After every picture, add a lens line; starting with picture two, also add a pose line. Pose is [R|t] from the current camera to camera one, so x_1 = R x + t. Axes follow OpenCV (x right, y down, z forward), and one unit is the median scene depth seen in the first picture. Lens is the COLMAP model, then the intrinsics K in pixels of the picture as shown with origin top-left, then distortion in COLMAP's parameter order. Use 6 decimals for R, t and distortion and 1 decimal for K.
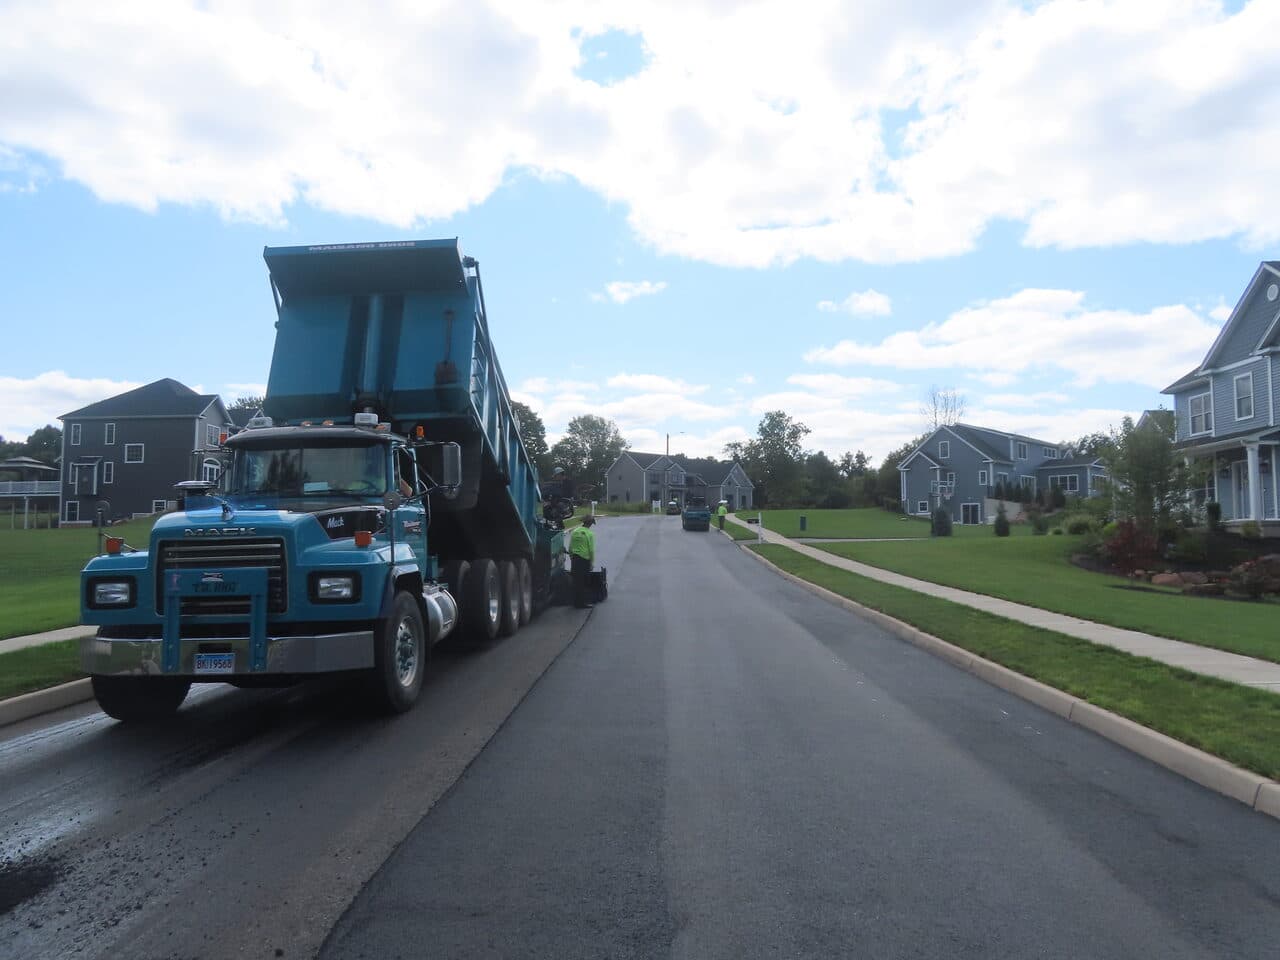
lens RADIAL K [[926.5, 0, 637.8], [0, 926.5, 472.5], [0, 0, 1]] dist [0.000096, 0.003860]
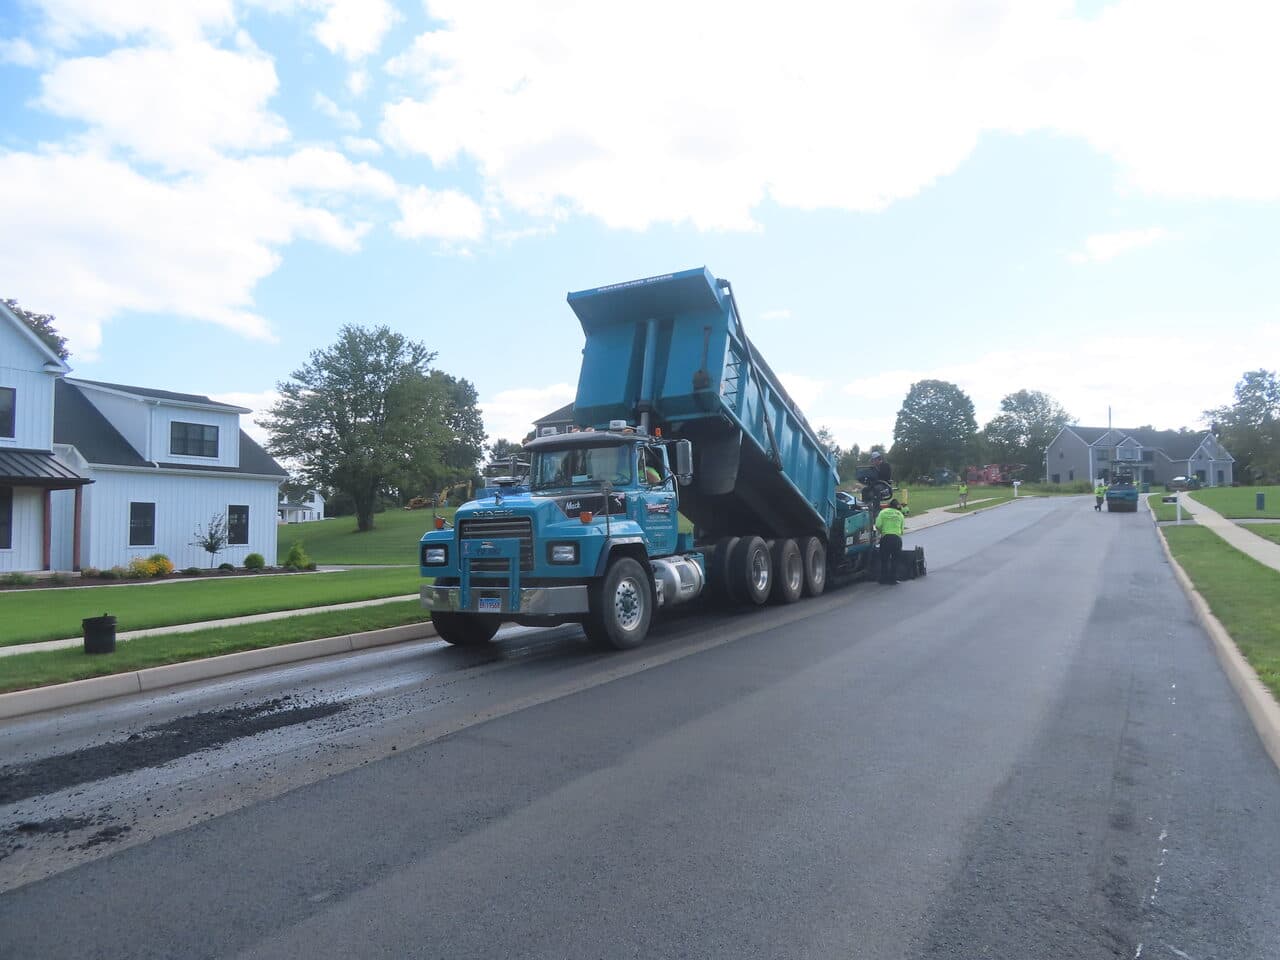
lens RADIAL K [[926.5, 0, 642.5], [0, 926.5, 478.1], [0, 0, 1]] dist [0.000096, 0.003860]
pose [[0.893319, -0.027455, -0.448585, 0.258531], [0.037630, 0.999197, 0.013783, -0.000334], [0.447846, -0.029193, 0.893634, -0.107247]]
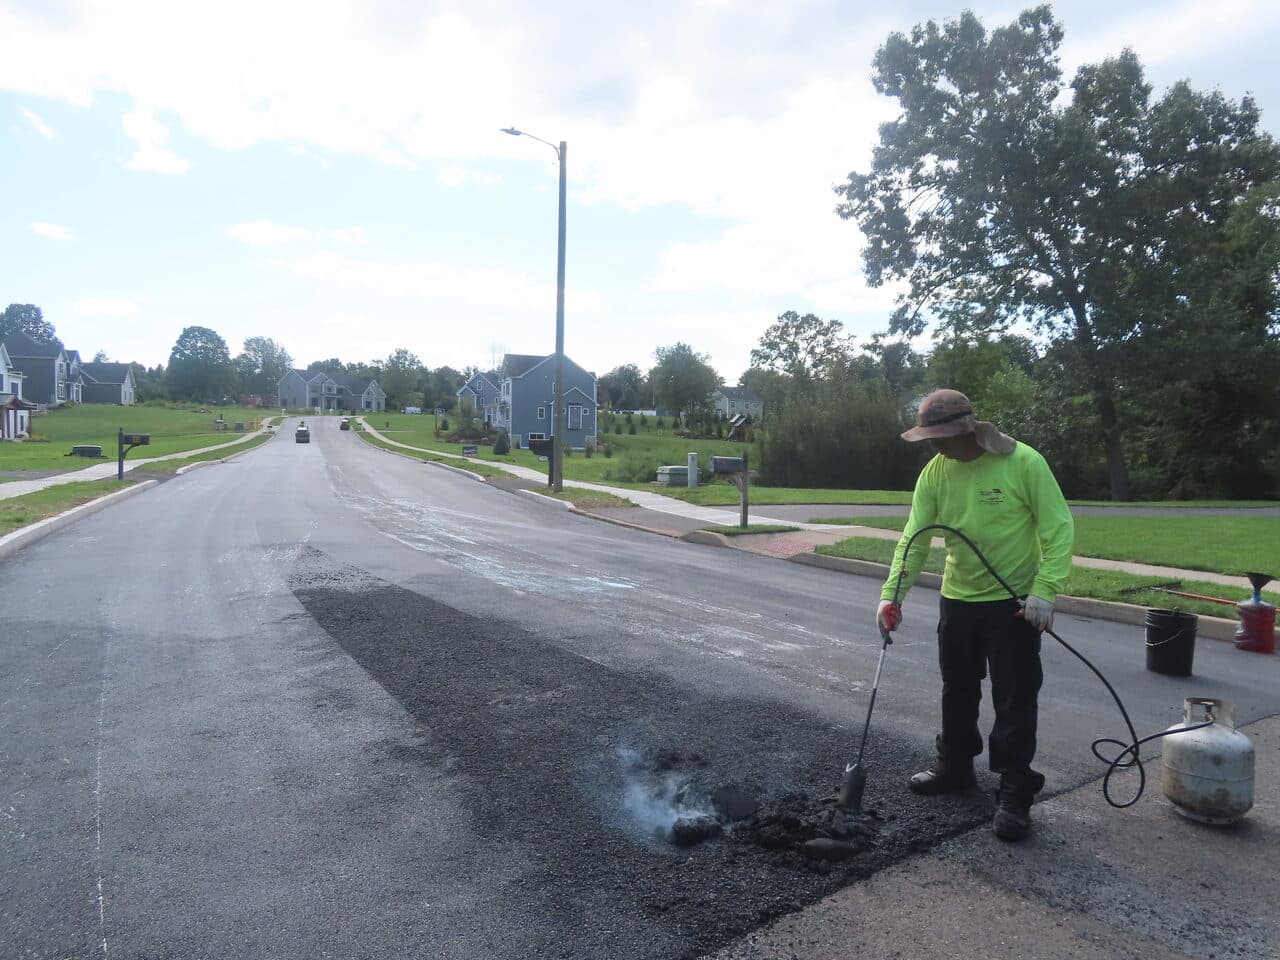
lens RADIAL K [[926.5, 0, 642.4], [0, 926.5, 481.2], [0, 0, 1]] dist [0.000096, 0.003860]
pose [[0.932027, -0.001155, 0.362388, -0.344639], [-0.044073, 0.992211, 0.116514, -0.490470], [-0.359700, -0.124565, 0.924716, -6.358325]]
